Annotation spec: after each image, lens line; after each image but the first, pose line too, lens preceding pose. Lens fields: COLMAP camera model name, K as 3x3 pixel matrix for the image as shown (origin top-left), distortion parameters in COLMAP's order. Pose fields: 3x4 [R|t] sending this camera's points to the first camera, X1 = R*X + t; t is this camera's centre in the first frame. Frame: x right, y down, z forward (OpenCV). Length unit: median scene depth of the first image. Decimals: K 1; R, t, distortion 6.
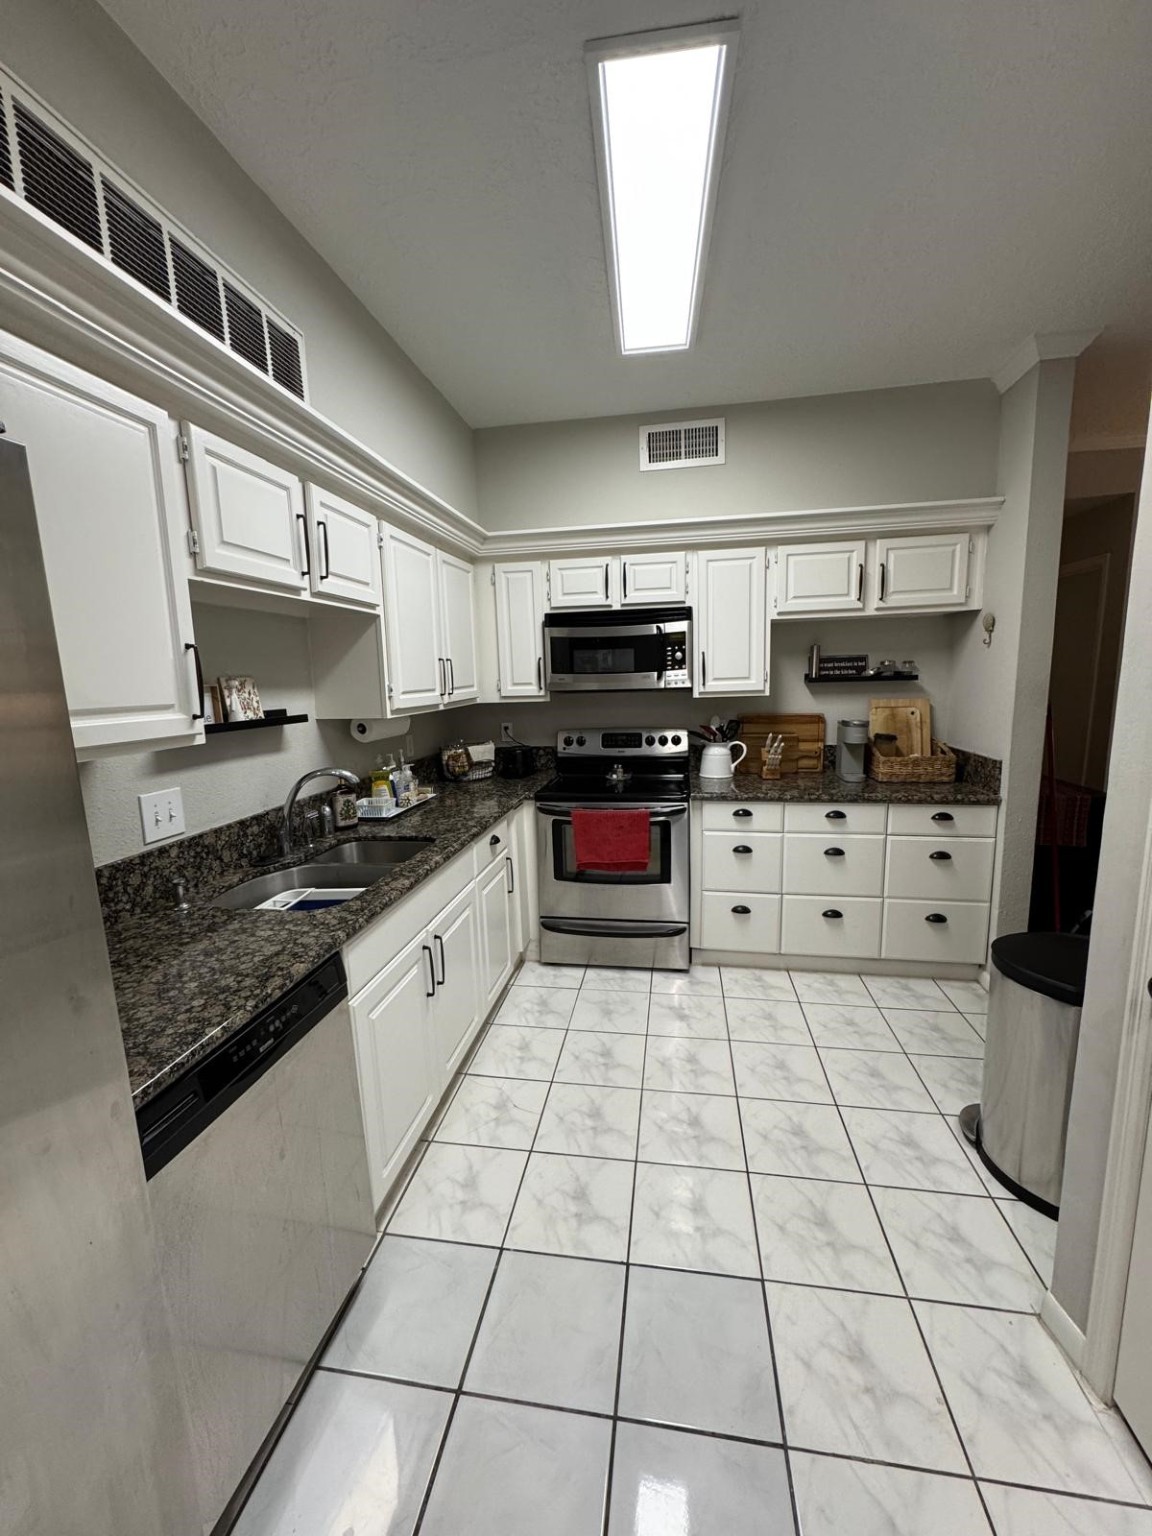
lens RADIAL K [[610.2, 0, 579.5], [0, 610.2, 767.4], [0, 0, 1]] dist [-0.007988, 0.000288]
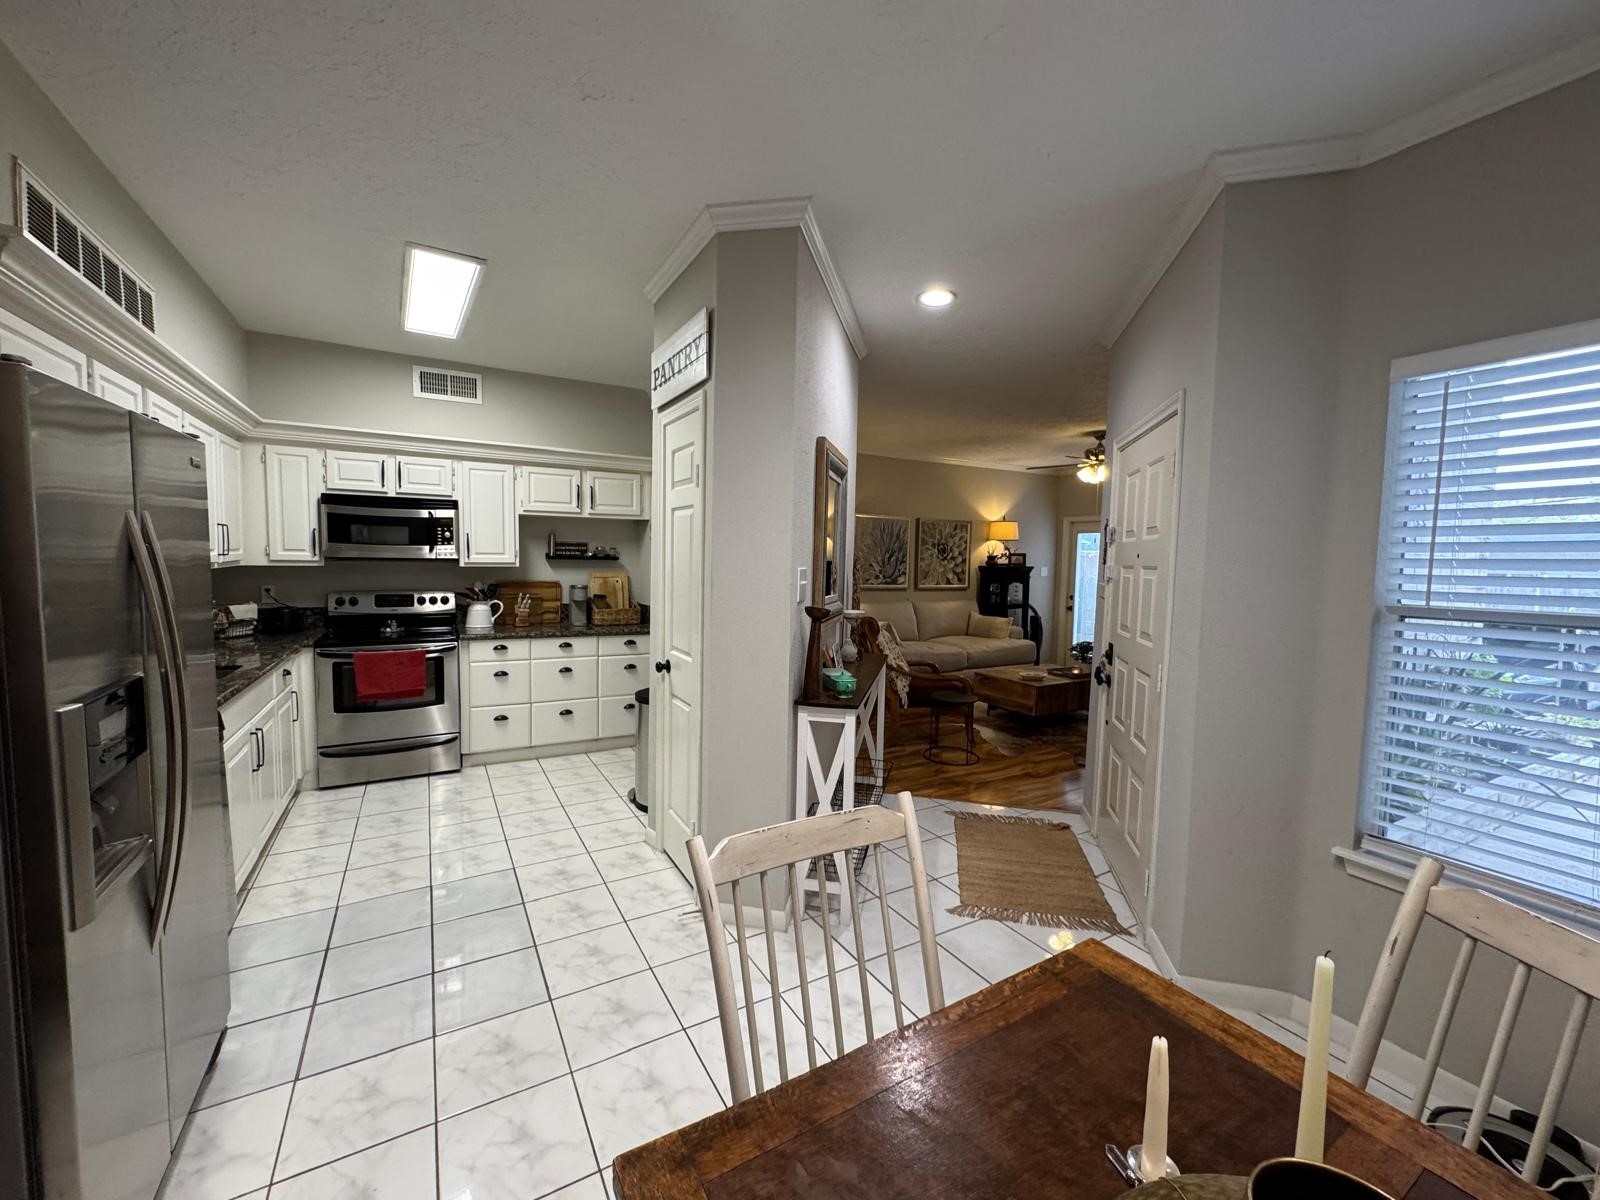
lens RADIAL K [[635.6, 0, 798.8], [0, 635.6, 602.2], [0, 0, 1]] dist [-0.007988, 0.000288]
pose [[0.772229, 0.000421, 0.635344, -0.126096], [0.055330, 0.996156, -0.067911, 0.101725], [-0.632931, 0.087596, 0.769237, -0.548618]]
